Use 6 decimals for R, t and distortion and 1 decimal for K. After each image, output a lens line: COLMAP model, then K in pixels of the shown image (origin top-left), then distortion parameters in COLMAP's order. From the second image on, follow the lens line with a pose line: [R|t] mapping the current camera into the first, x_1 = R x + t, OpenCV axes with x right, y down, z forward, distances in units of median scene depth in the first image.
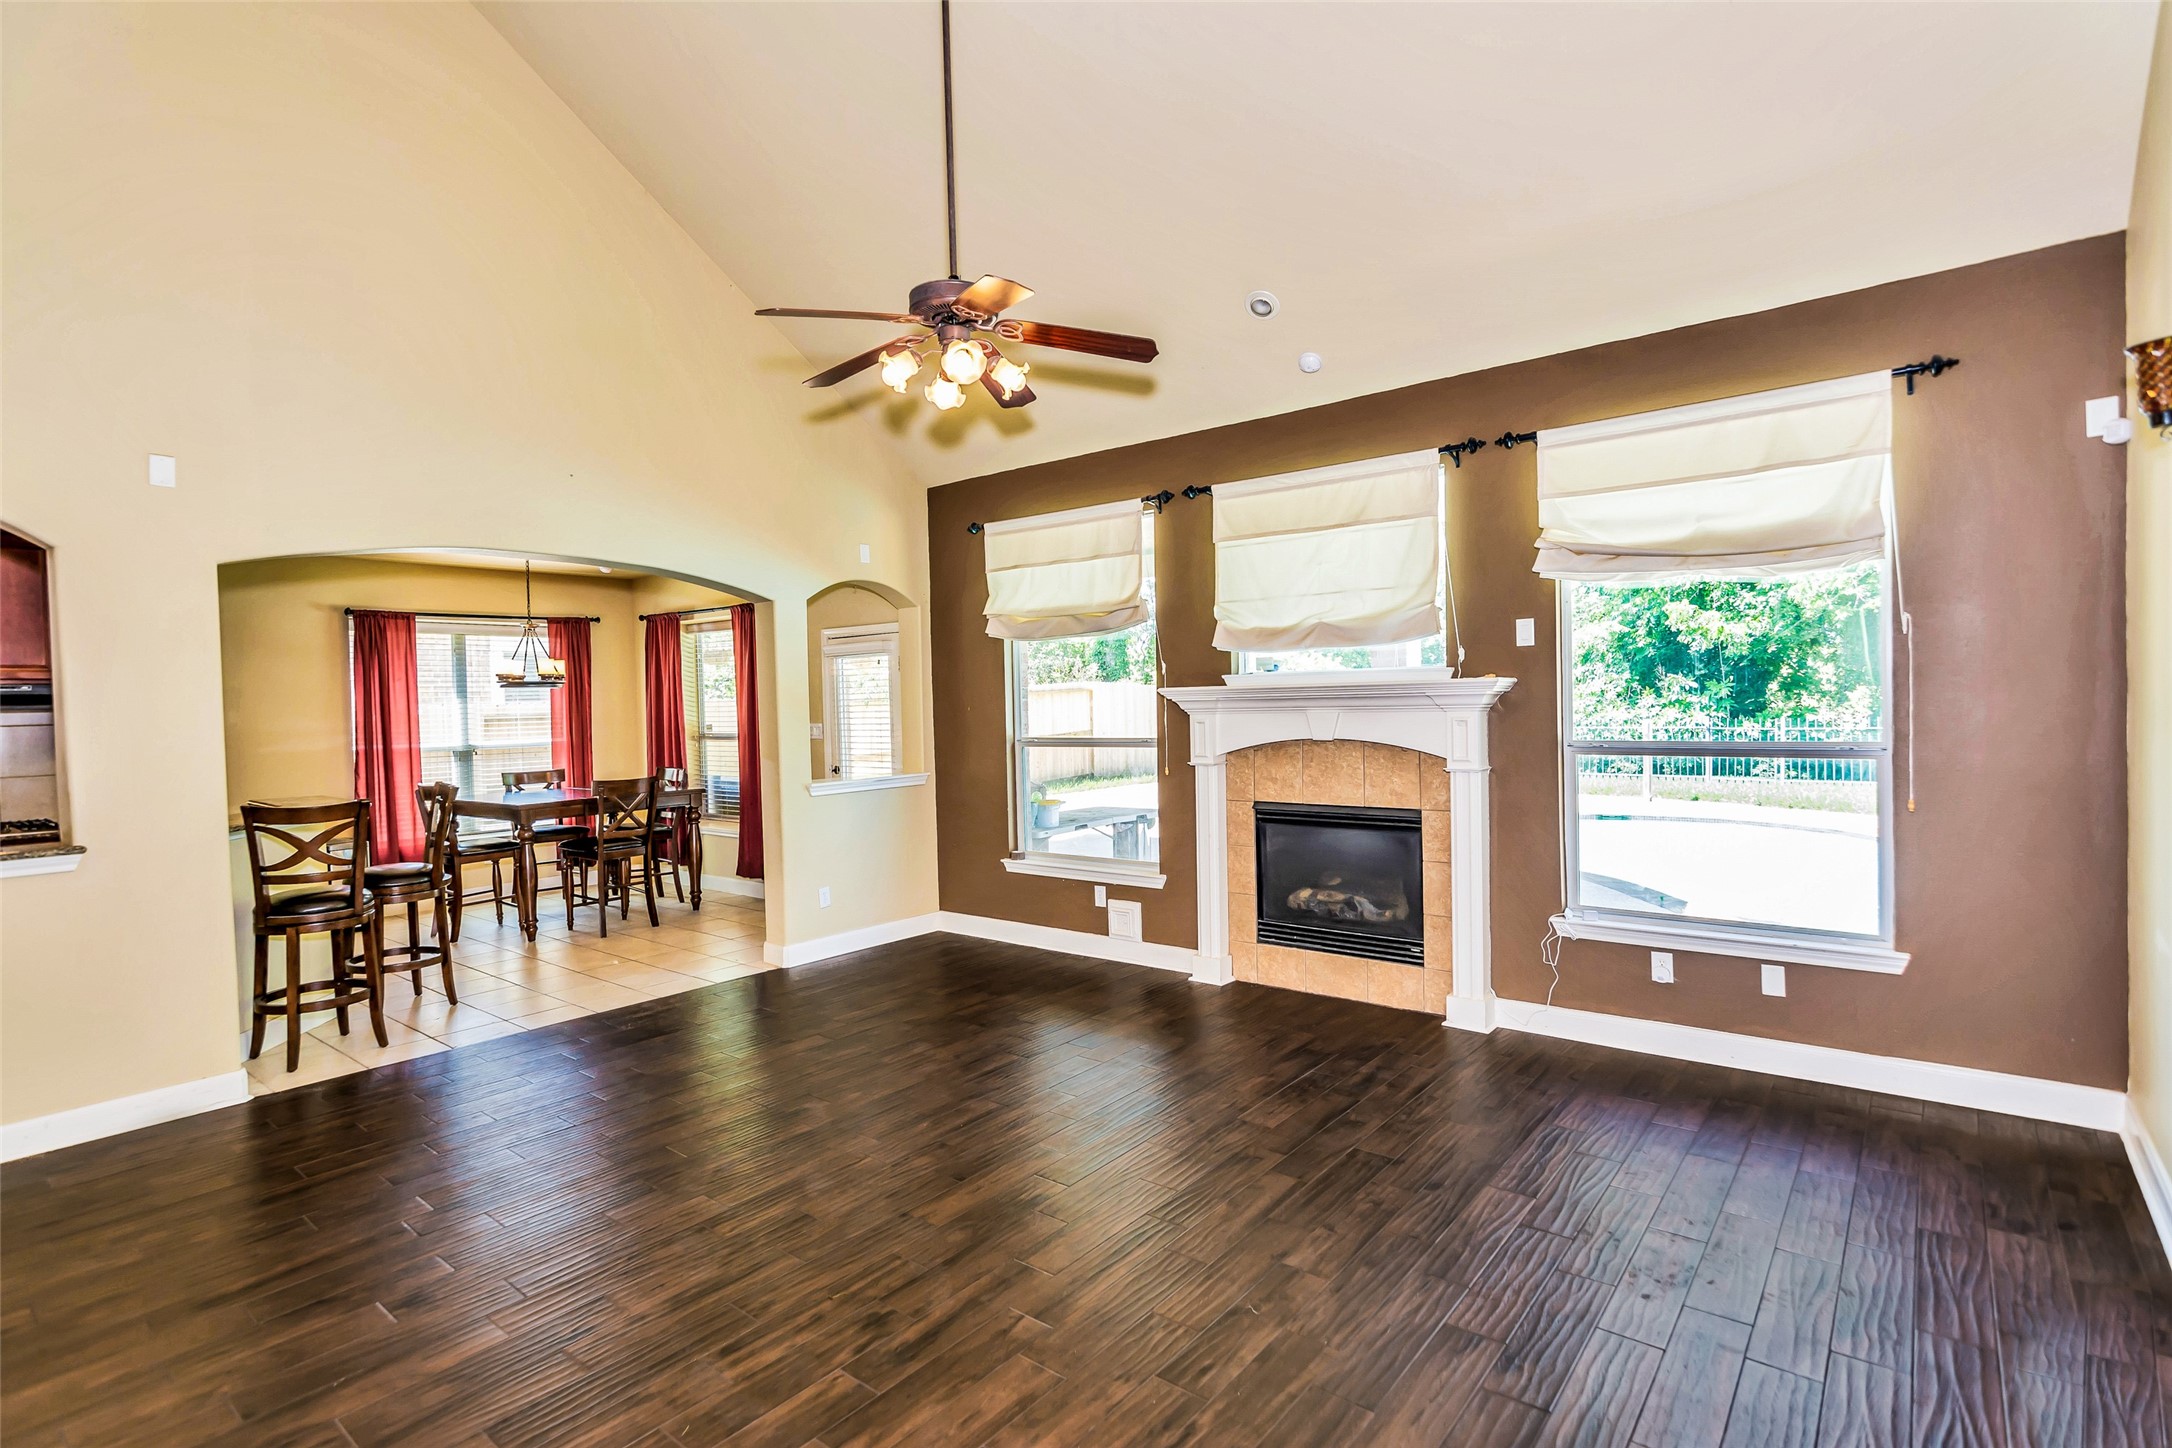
lens RADIAL K [[1051.0, 0, 1088.5], [0, 1051.0, 718.2], [0, 0, 1]] dist [0.001217, 0.000203]
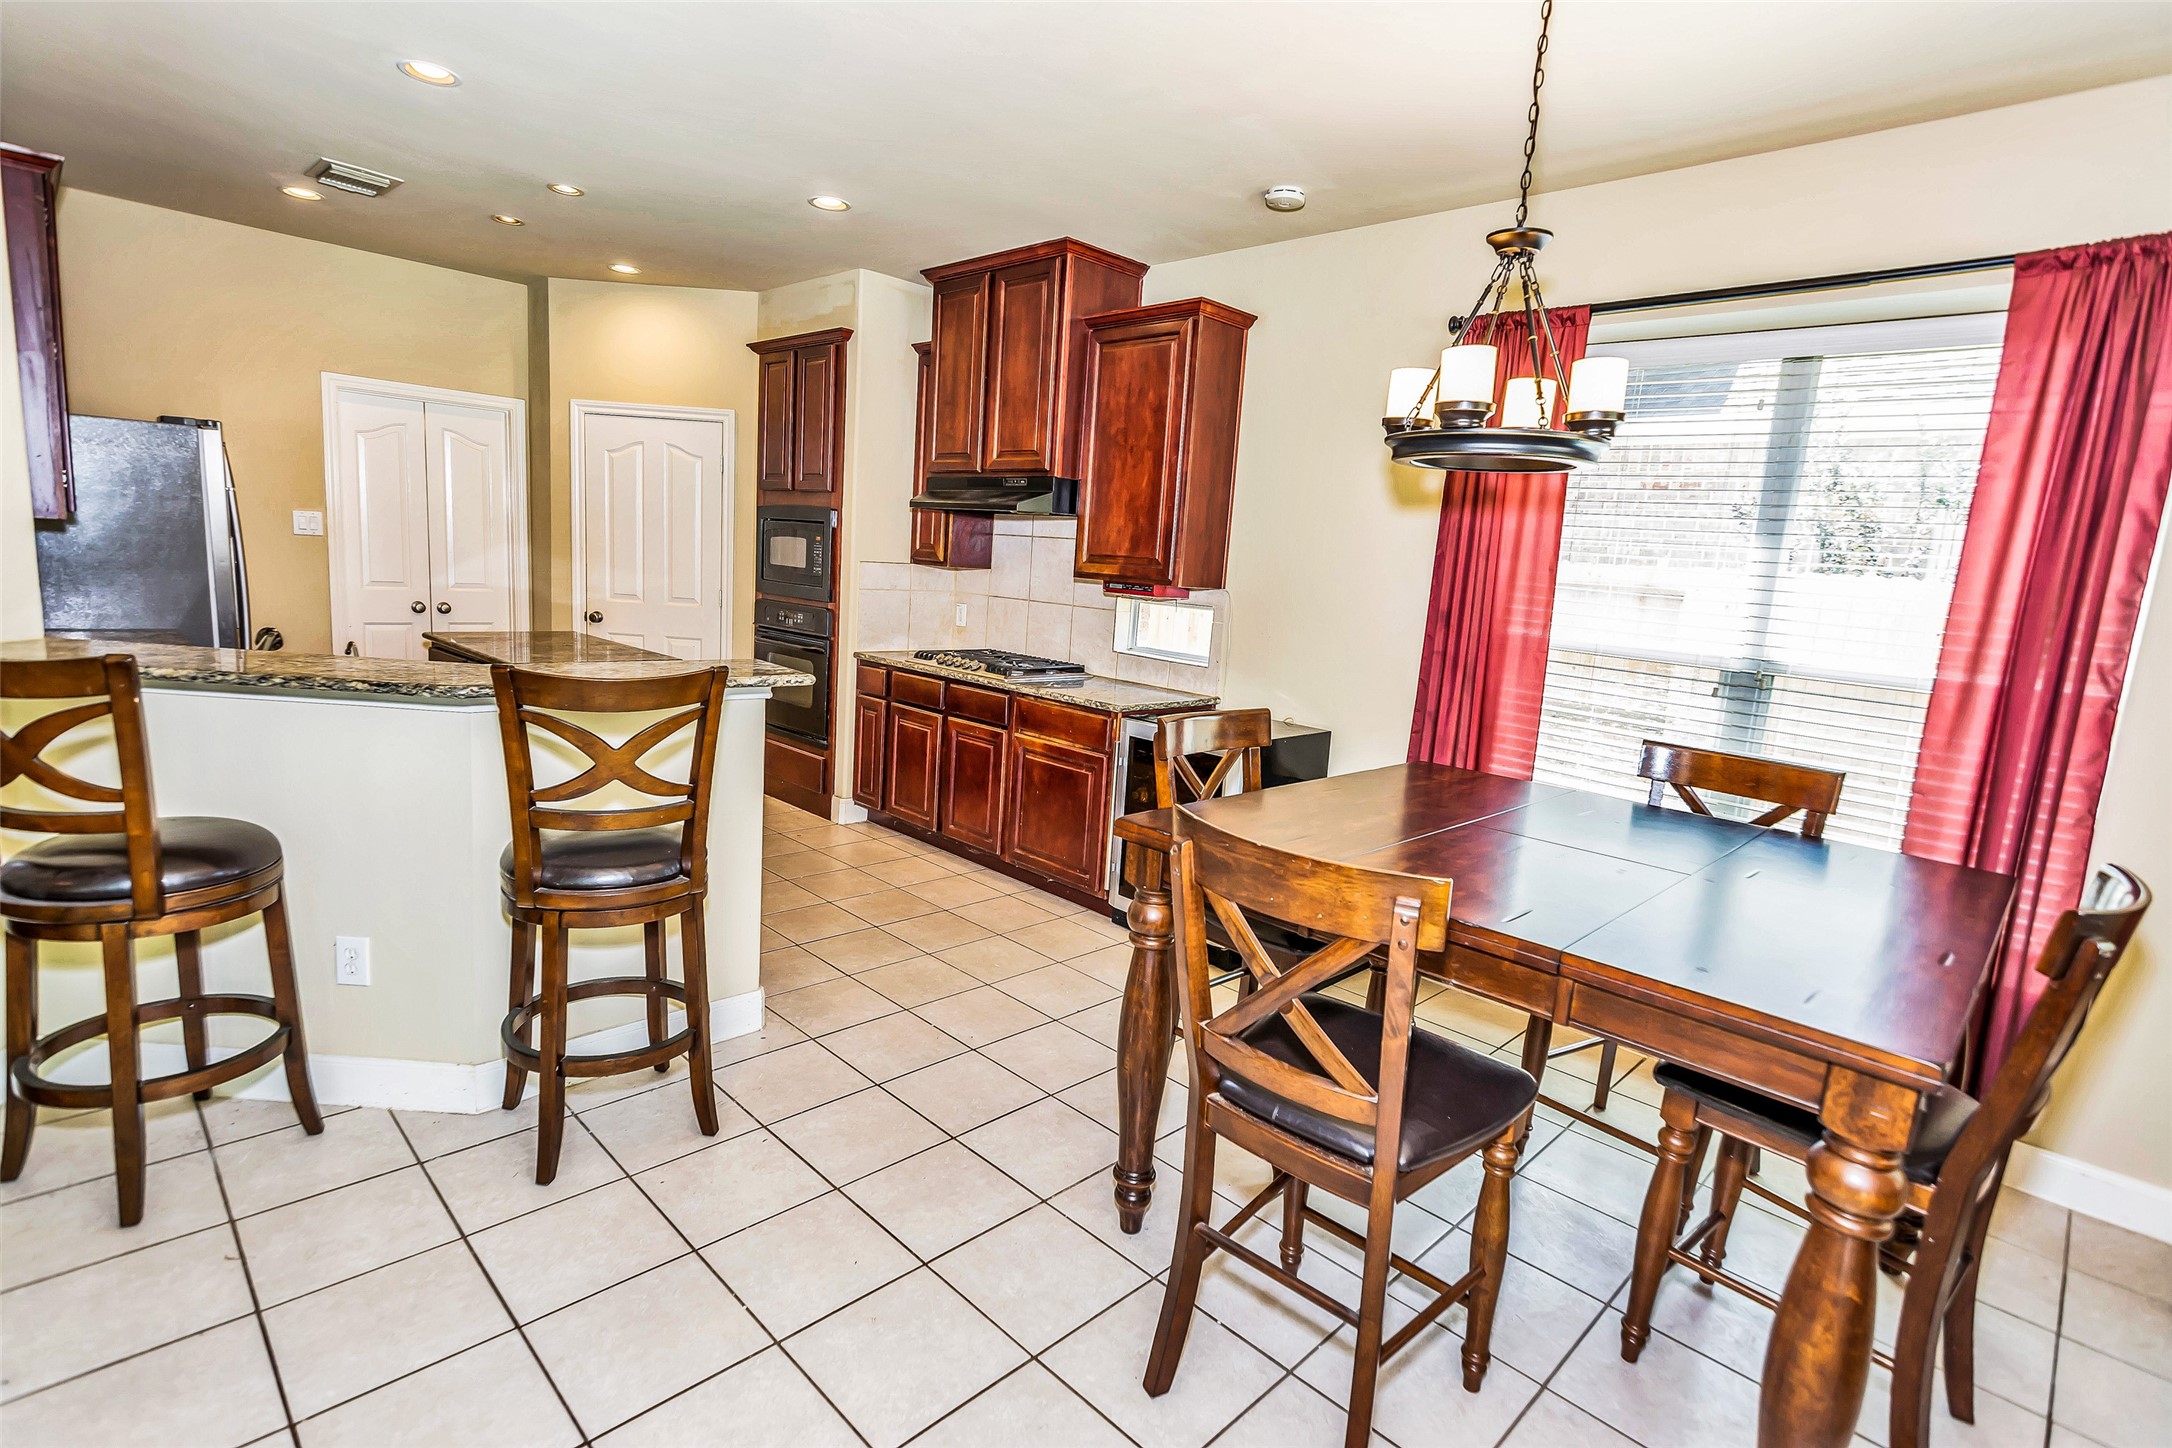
lens RADIAL K [[1051.0, 0, 1083.9], [0, 1051.0, 724.9], [0, 0, 1]] dist [0.001217, 0.000203]
pose [[-0.109444, 0.179292, -0.977689, -0.323699], [-0.082435, 0.978572, 0.188682, -0.007013], [0.990569, 0.101246, -0.092318, 1.389628]]
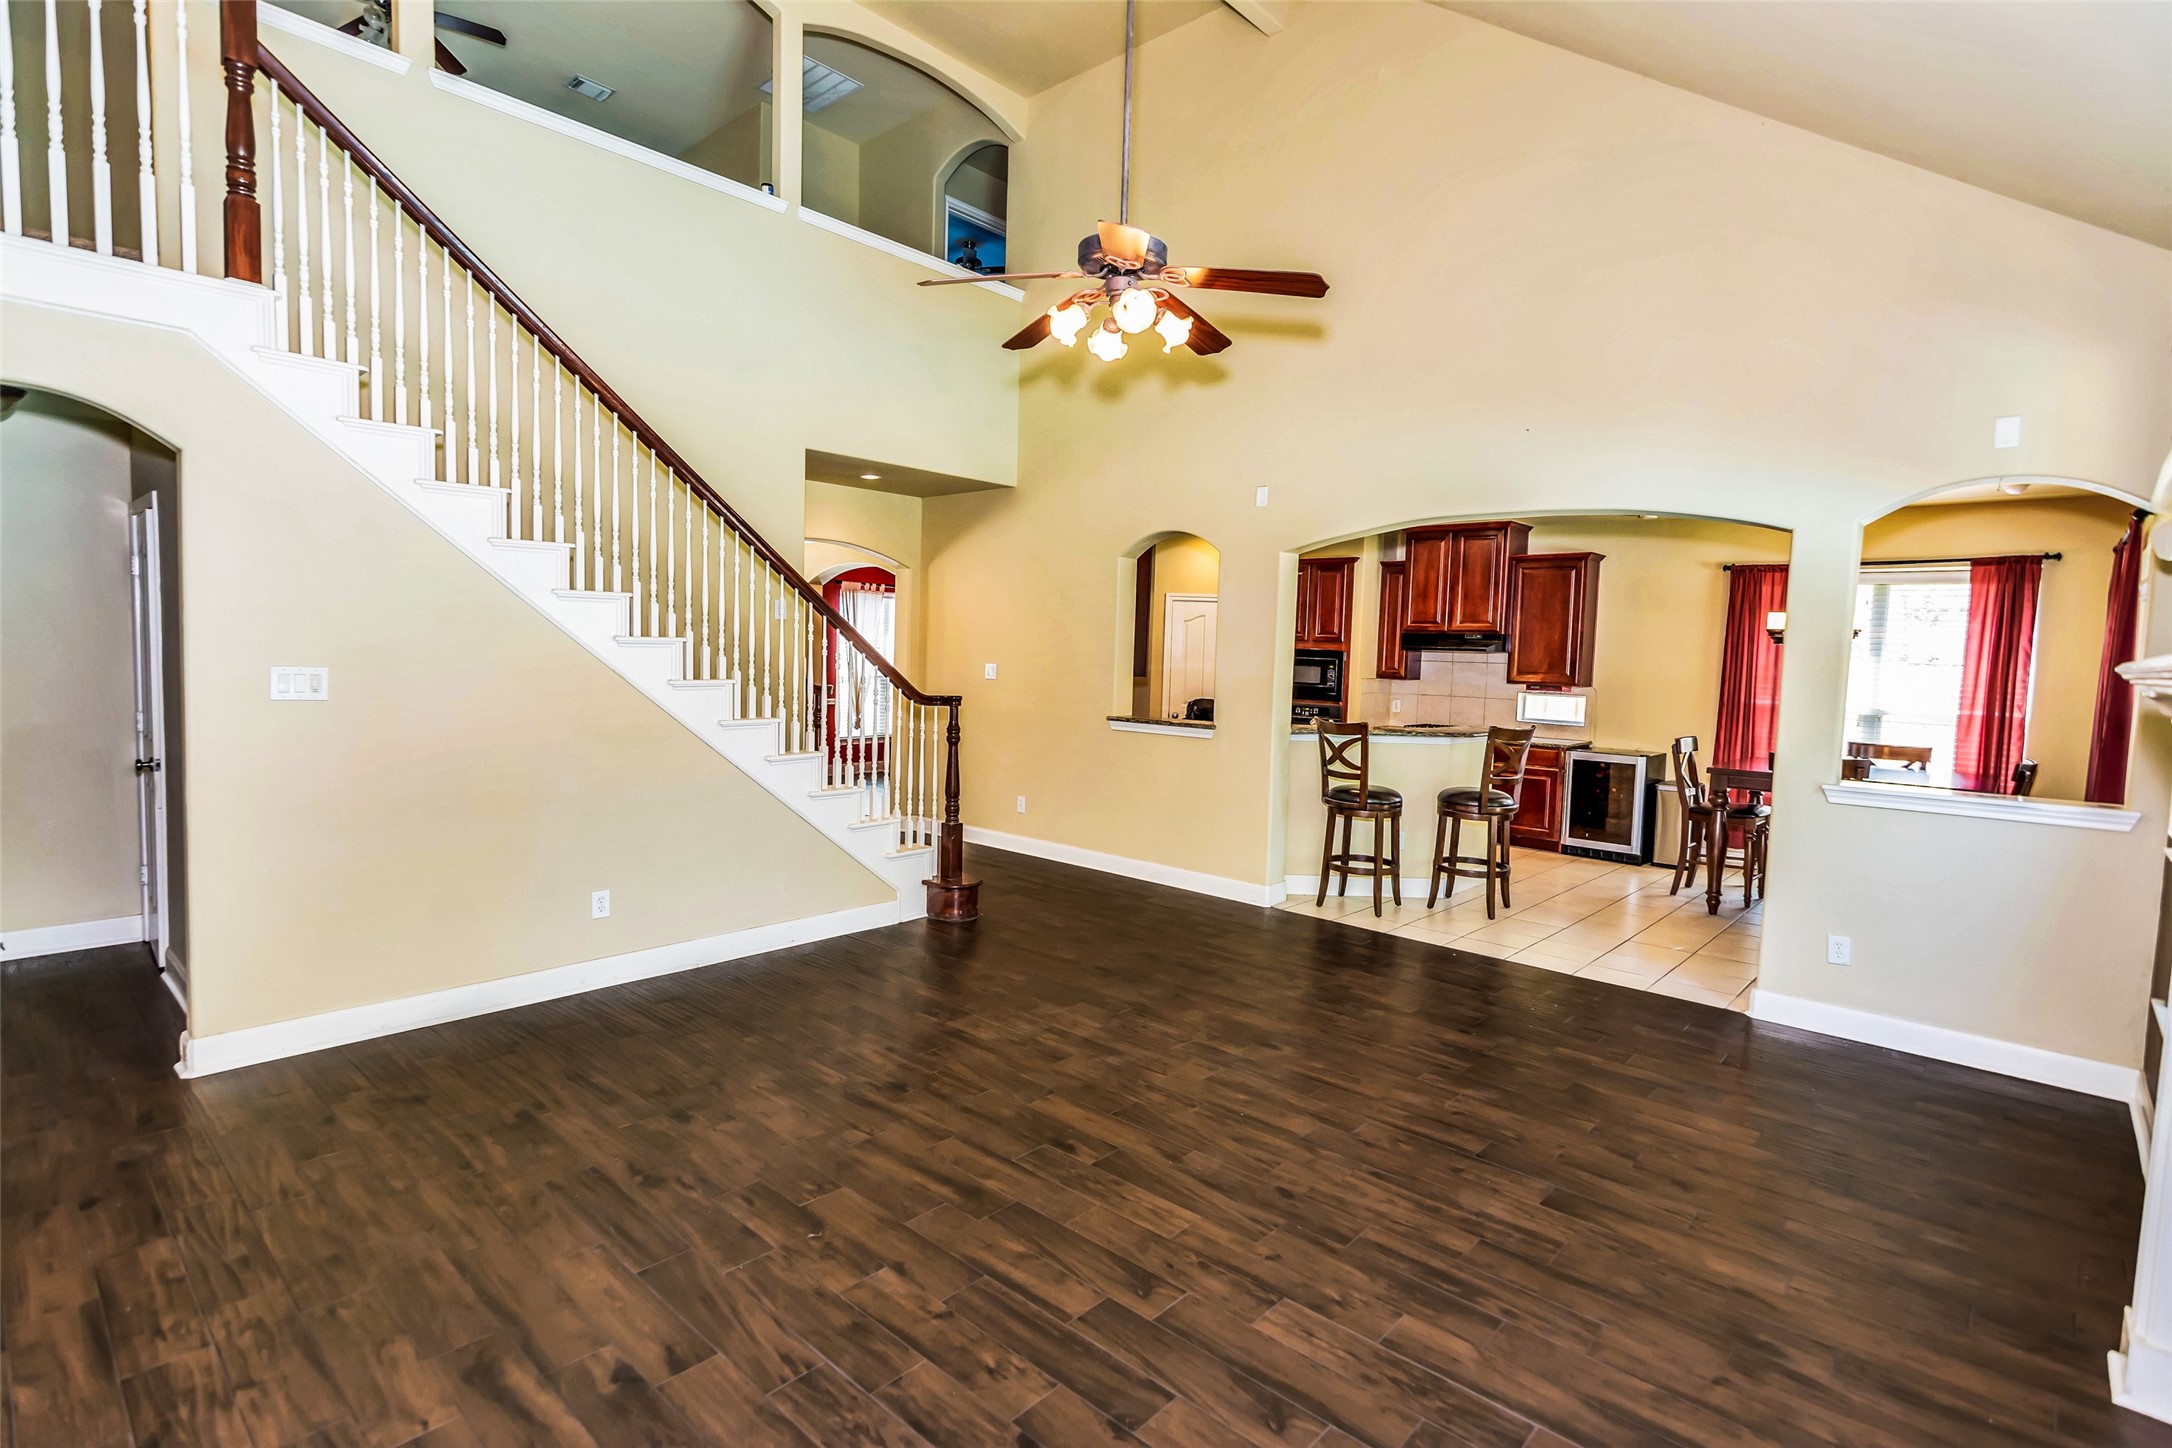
lens RADIAL K [[1051.0, 0, 1082.9], [0, 1051.0, 724.3], [0, 0, 1]] dist [0.001217, 0.000203]
pose [[-0.063569, 0.093175, -0.993618, 0.585053], [-0.048390, 0.994173, 0.096323, -0.027368], [0.996804, 0.054204, -0.058690, 0.675361]]
